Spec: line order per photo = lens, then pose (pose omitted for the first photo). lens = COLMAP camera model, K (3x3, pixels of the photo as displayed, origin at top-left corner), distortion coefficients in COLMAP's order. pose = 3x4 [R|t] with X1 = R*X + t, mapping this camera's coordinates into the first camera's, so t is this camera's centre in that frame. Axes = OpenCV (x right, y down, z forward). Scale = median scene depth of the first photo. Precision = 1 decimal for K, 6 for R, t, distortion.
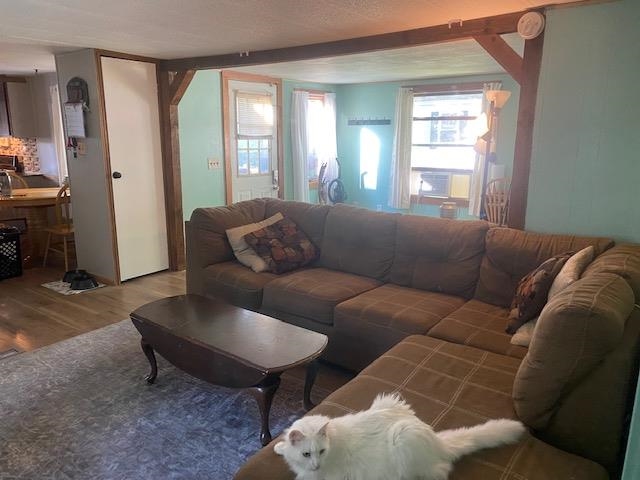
lens RADIAL K [[486.6, 0, 314.6], [0, 486.6, 244.2], [0, 0, 1]] dist [0.043415, -0.049115]
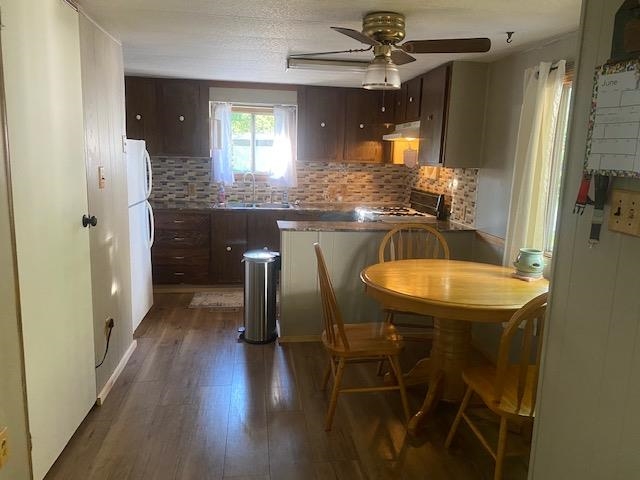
lens RADIAL K [[486.6, 0, 326.1], [0, 486.6, 244.0], [0, 0, 1]] dist [0.043415, -0.049115]
pose [[0.707026, 0.146197, -0.691911, -0.423786], [-0.186610, 0.982289, 0.016866, -0.158421], [0.682123, 0.117193, 0.721786, 0.708809]]
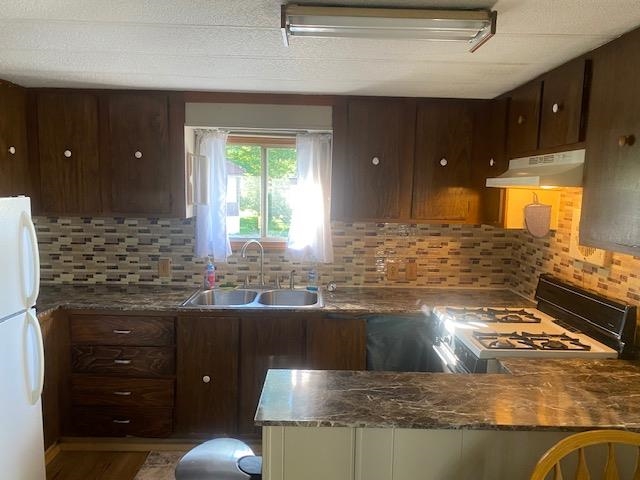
lens RADIAL K [[486.6, 0, 325.1], [0, 486.6, 242.4], [0, 0, 1]] dist [0.043415, -0.049115]
pose [[0.614022, 0.097371, -0.783259, -0.786666], [-0.197177, 0.979820, -0.032767, -0.273403], [0.764263, 0.174560, 0.620831, 1.065124]]
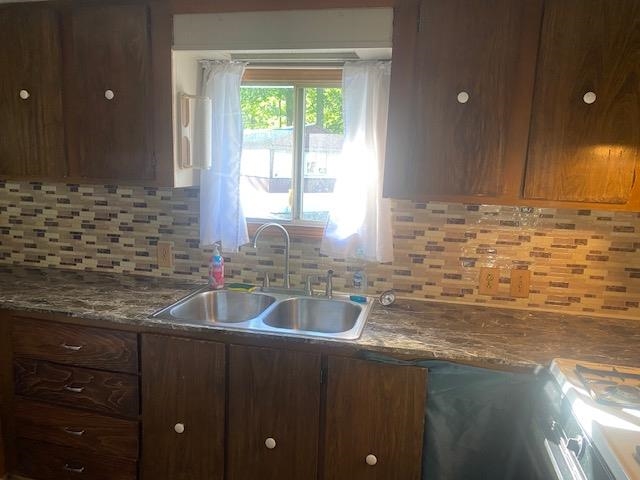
lens RADIAL K [[486.6, 0, 326.4], [0, 486.6, 244.2], [0, 0, 1]] dist [0.043415, -0.049115]
pose [[0.409700, 0.162178, -0.897688, -0.956595], [-0.238966, 0.968785, 0.065959, -0.304967], [0.880364, 0.187494, 0.435666, 1.274878]]
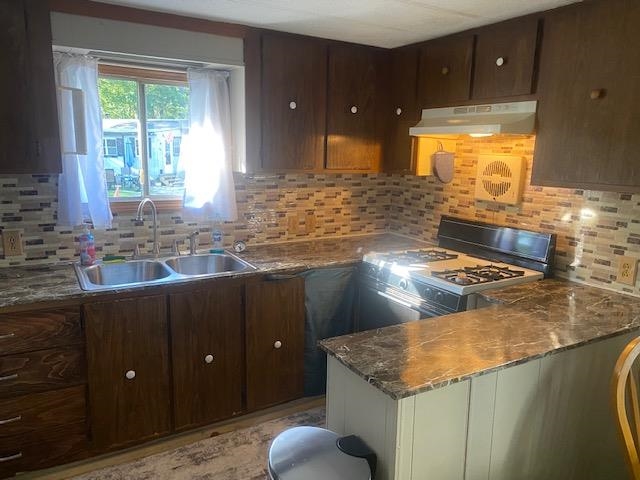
lens RADIAL K [[486.6, 0, 324.8], [0, 486.6, 242.2], [0, 0, 1]] dist [0.043415, -0.049115]
pose [[0.924215, 0.090980, -0.370876, -1.004496], [-0.107087, 0.993983, -0.023023, -0.235858], [0.366550, 0.060994, 0.928397, 0.962738]]
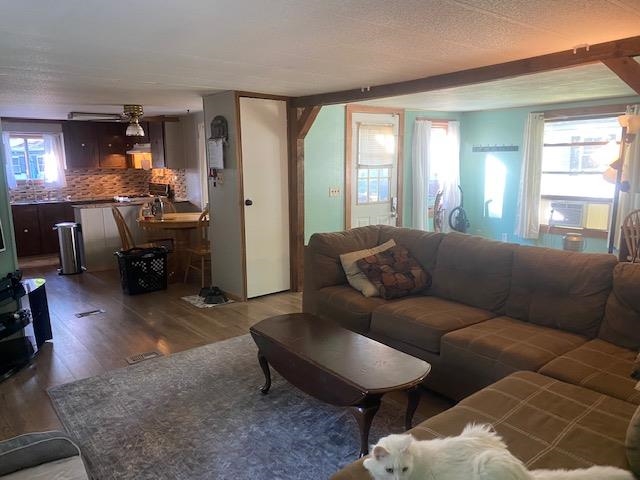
lens RADIAL K [[486.6, 0, 320.5], [0, 486.6, 245.6], [0, 0, 1]] dist [0.043415, -0.049115]
pose [[0.970237, 0.029804, -0.240316, 0.023897], [-0.042143, 0.998035, -0.046369, 0.001276], [0.238462, 0.055116, 0.969587, -0.023976]]
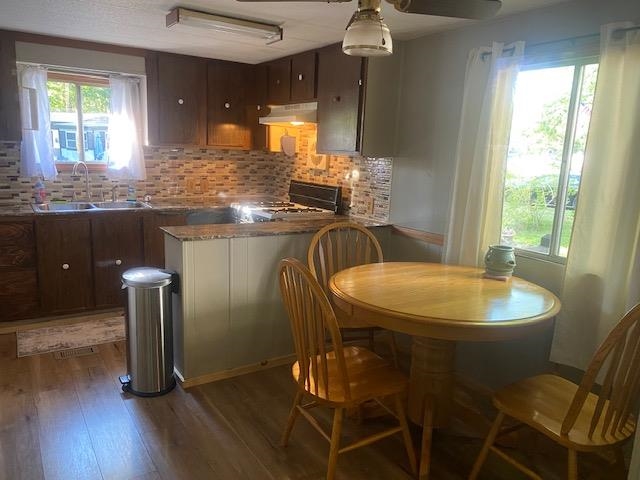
lens RADIAL K [[486.6, 0, 325.3], [0, 486.6, 246.3], [0, 0, 1]] dist [0.043415, -0.049115]
pose [[0.938671, 0.101375, -0.329575, -0.682058], [-0.113950, 0.993305, -0.019011, -0.155106], [0.325441, 0.055400, 0.943938, 0.726688]]
